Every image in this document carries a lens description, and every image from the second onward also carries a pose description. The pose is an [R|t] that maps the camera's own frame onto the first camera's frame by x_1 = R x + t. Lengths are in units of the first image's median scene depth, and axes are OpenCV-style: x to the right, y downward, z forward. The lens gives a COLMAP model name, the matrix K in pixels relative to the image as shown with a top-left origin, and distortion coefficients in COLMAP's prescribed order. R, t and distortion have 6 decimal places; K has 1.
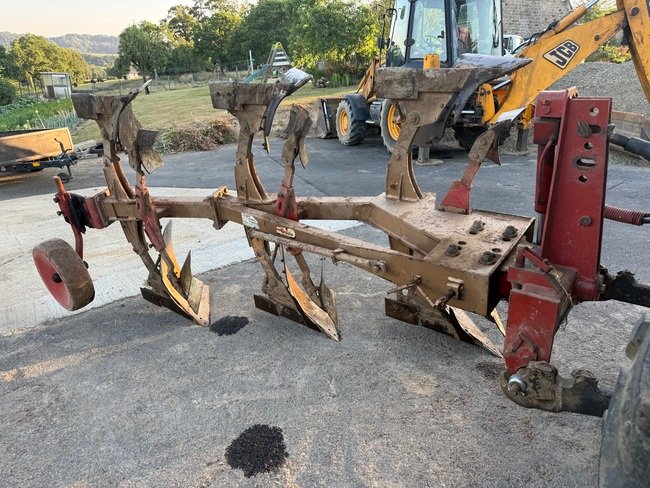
lens RADIAL K [[462.6, 0, 320.8], [0, 462.6, 246.2], [0, 0, 1]] dist [0.050580, -0.064747]
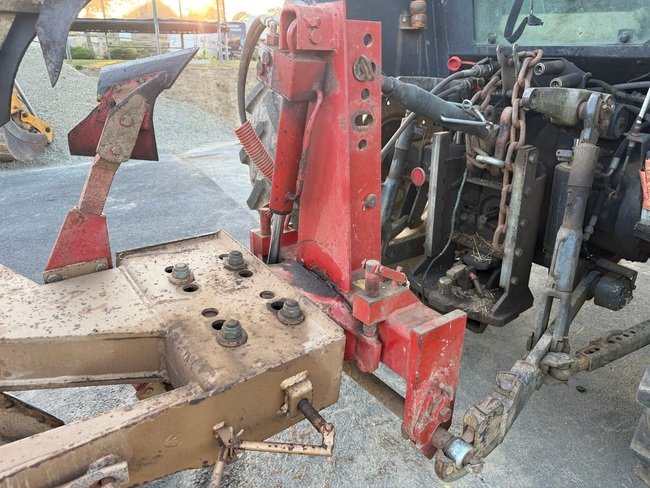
lens RADIAL K [[462.6, 0, 323.5], [0, 462.6, 242.8], [0, 0, 1]] dist [0.050580, -0.064747]
pose [[0.246373, -0.312661, 0.917357, -0.088808], [0.335321, 0.915575, 0.221997, -0.123157], [-0.909318, 0.252915, 0.330415, 0.583385]]
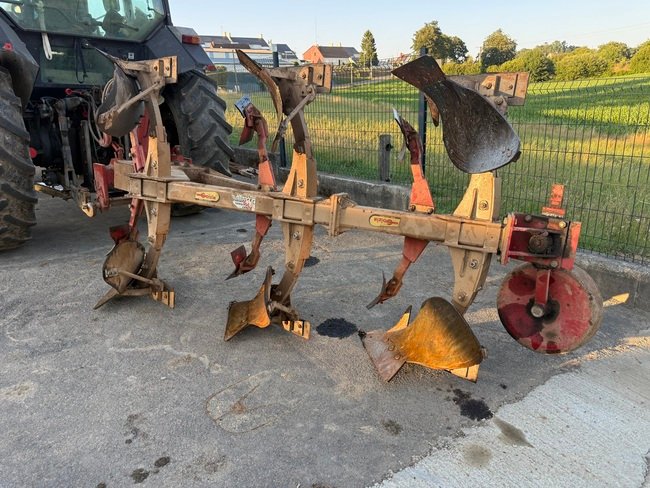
lens RADIAL K [[462.6, 0, 332.0], [0, 462.6, 244.9], [0, 0, 1]] dist [0.050580, -0.064747]
pose [[-0.997805, 0.001882, 0.066194, -0.318612], [0.043115, 0.777168, 0.627815, -0.690382], [-0.050262, 0.629291, -0.775543, 2.056006]]
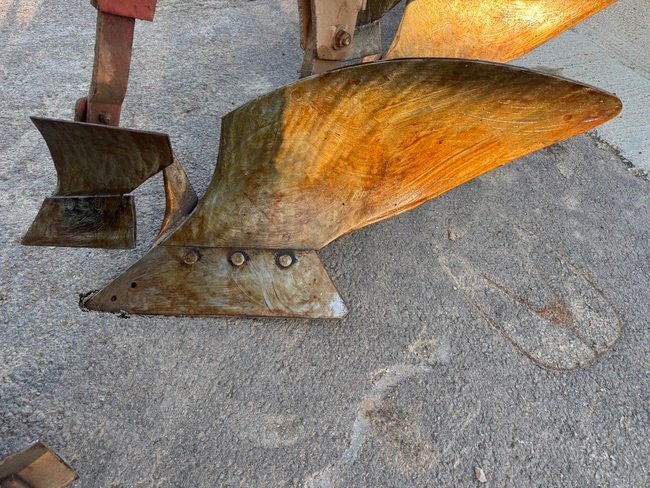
lens RADIAL K [[462.6, 0, 324.6], [0, 462.6, 247.3], [0, 0, 1]] dist [0.050580, -0.064747]
pose [[-0.258806, 0.755294, -0.602122, 0.207206], [-0.388809, 0.489171, 0.780730, -0.198771], [0.884221, 0.436168, 0.167064, 1.262464]]
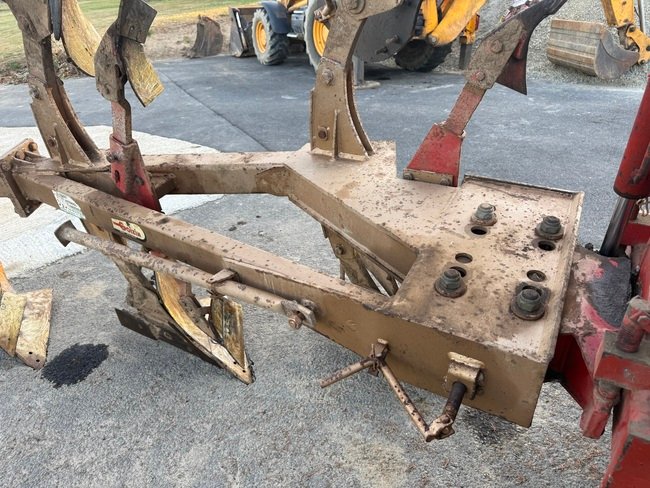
lens RADIAL K [[462.6, 0, 326.9], [0, 462.6, 243.6], [0, 0, 1]] dist [0.050580, -0.064747]
pose [[0.986803, -0.070850, 0.145604, 0.073267], [0.048505, 0.987243, 0.151654, -0.087293], [-0.154491, -0.142590, 0.977651, 0.447785]]
